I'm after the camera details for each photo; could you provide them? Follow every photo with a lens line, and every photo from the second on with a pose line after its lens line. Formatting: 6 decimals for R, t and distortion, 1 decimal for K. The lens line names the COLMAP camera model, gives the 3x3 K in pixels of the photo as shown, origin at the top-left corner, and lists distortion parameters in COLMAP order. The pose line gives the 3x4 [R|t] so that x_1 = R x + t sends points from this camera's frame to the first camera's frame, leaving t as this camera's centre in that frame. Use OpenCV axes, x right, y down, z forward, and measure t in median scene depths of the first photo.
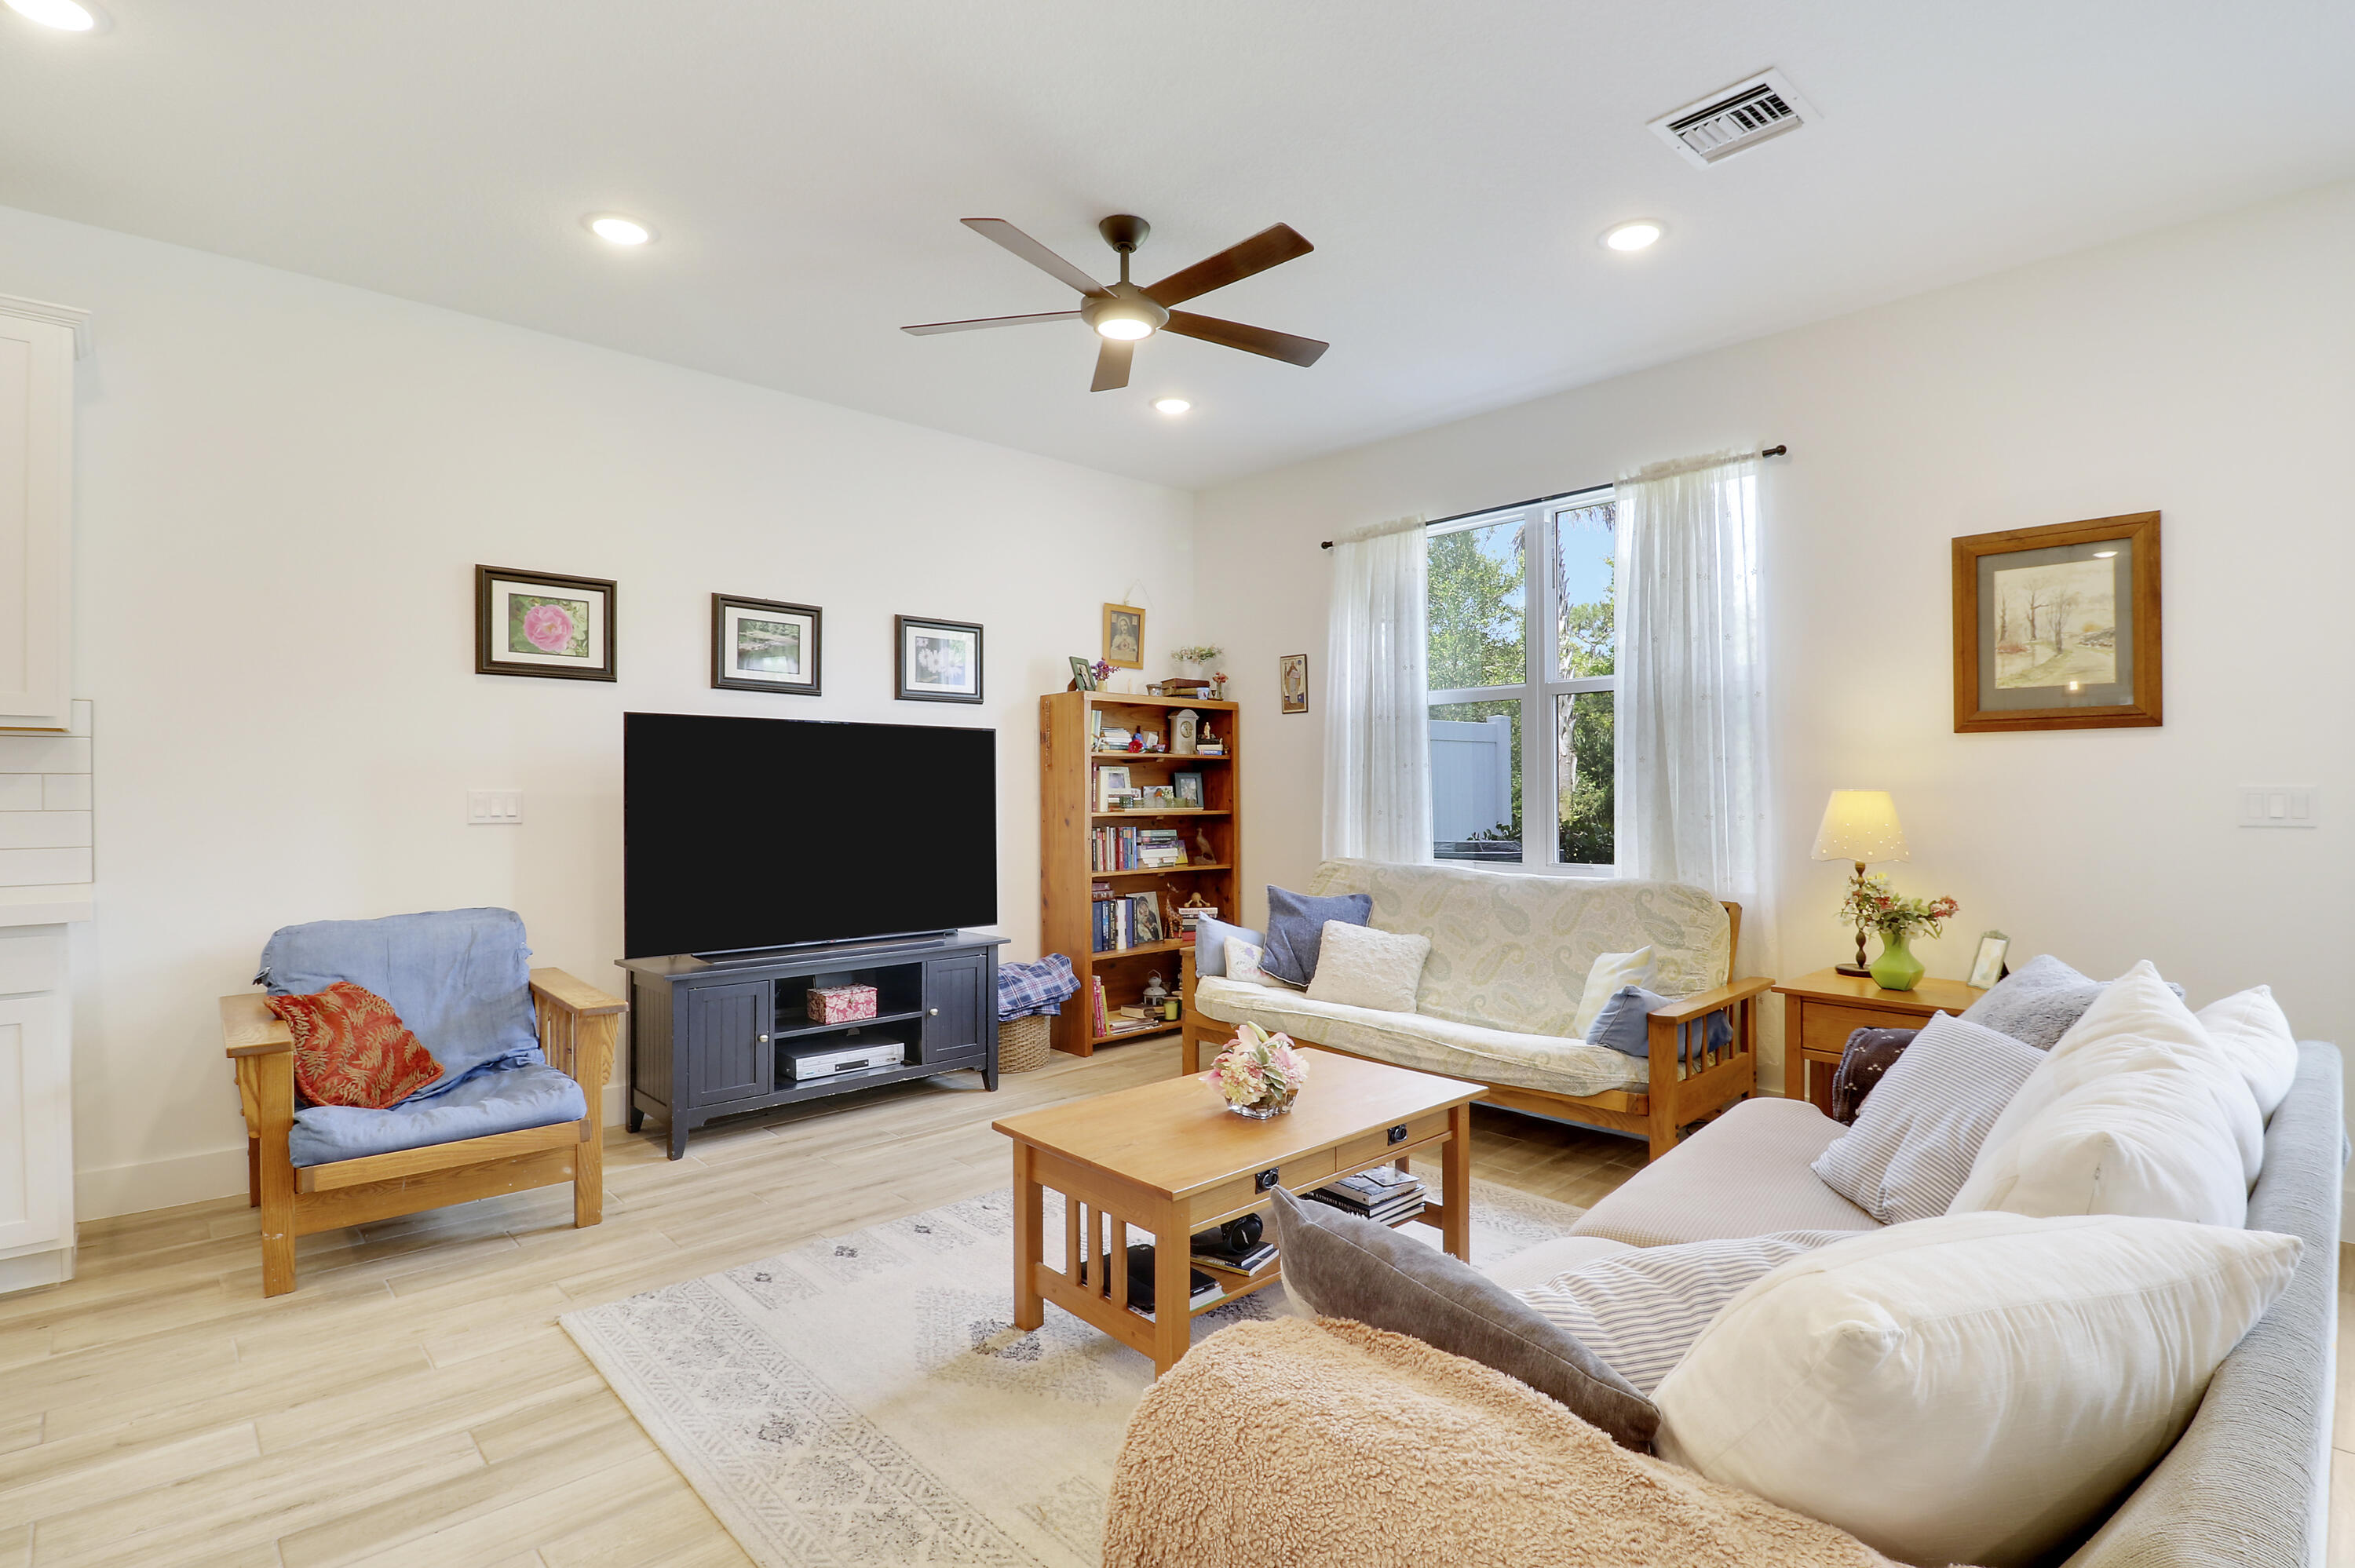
lens RADIAL K [[1124.3, 0, 1214.0], [0, 1124.3, 785.6], [0, 0, 1]] dist [0.003885, -0.013296]
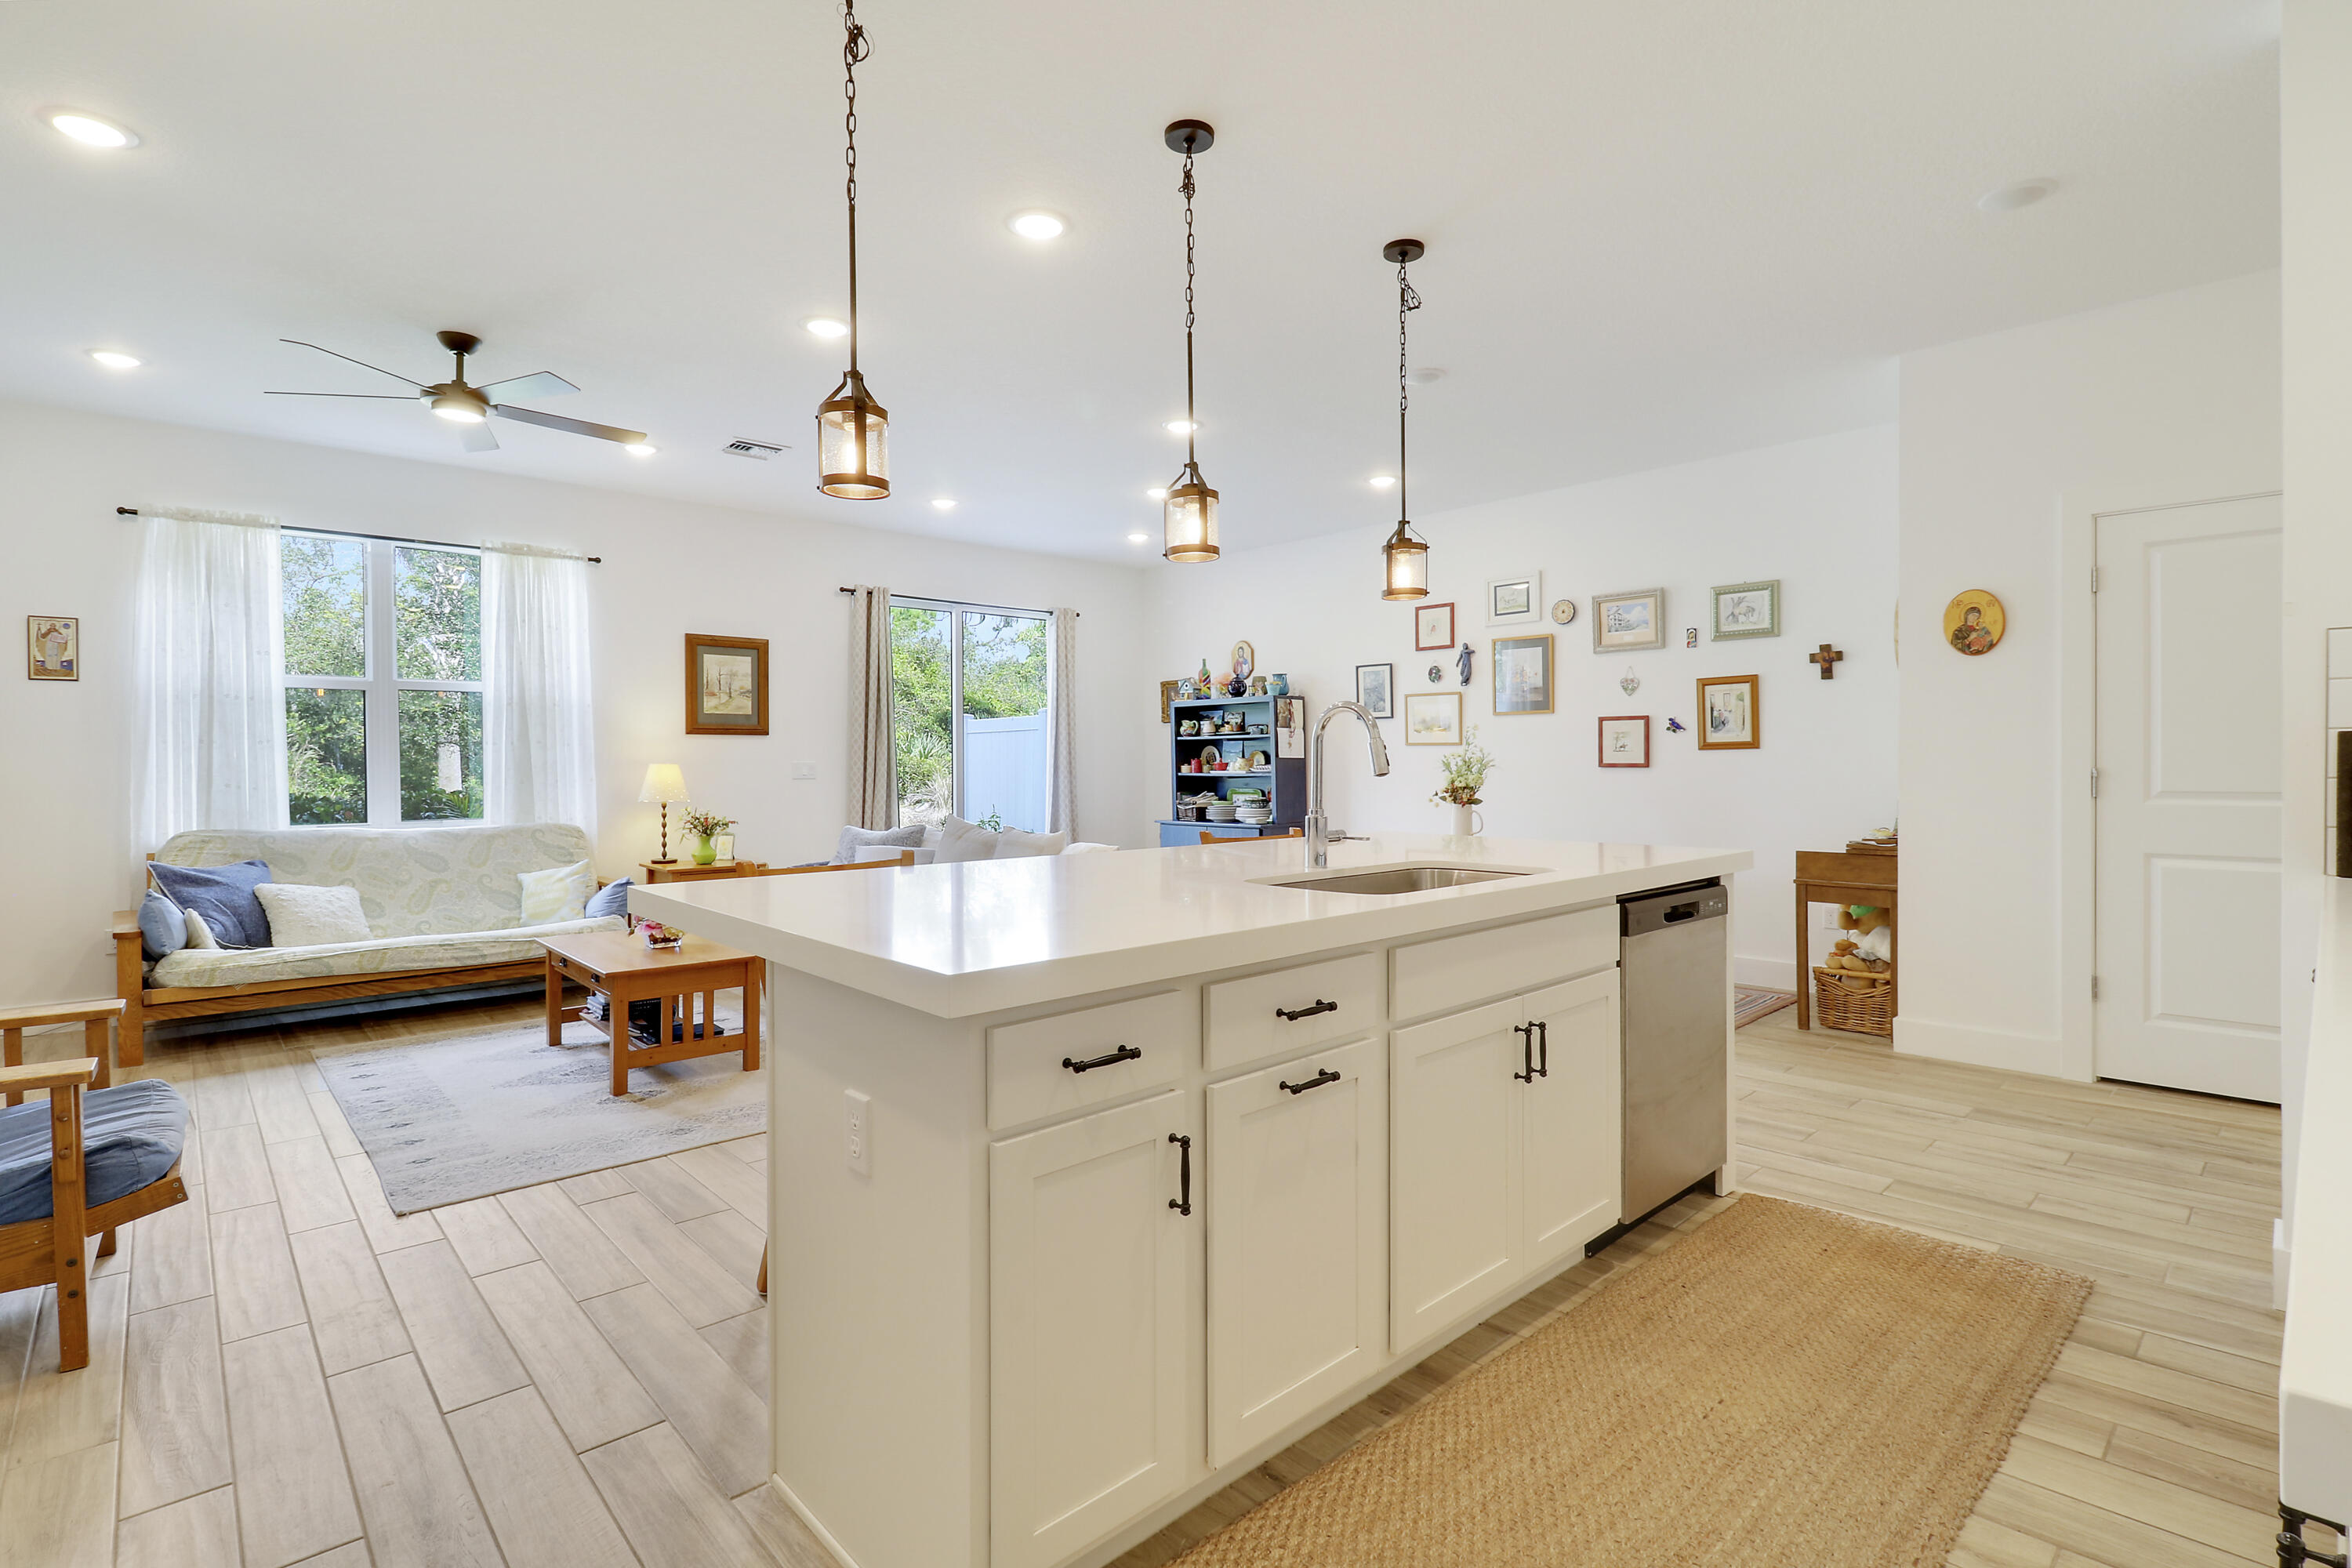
lens RADIAL K [[1104.0, 0, 1170.2], [0, 1104.0, 786.5], [0, 0, 1]] dist [0.002583, -0.012822]
pose [[0.022607, -0.019990, 0.999545, -1.235078], [-0.000058, 0.999800, 0.019996, 0.005195], [-0.999744, -0.000510, 0.022601, 0.124117]]
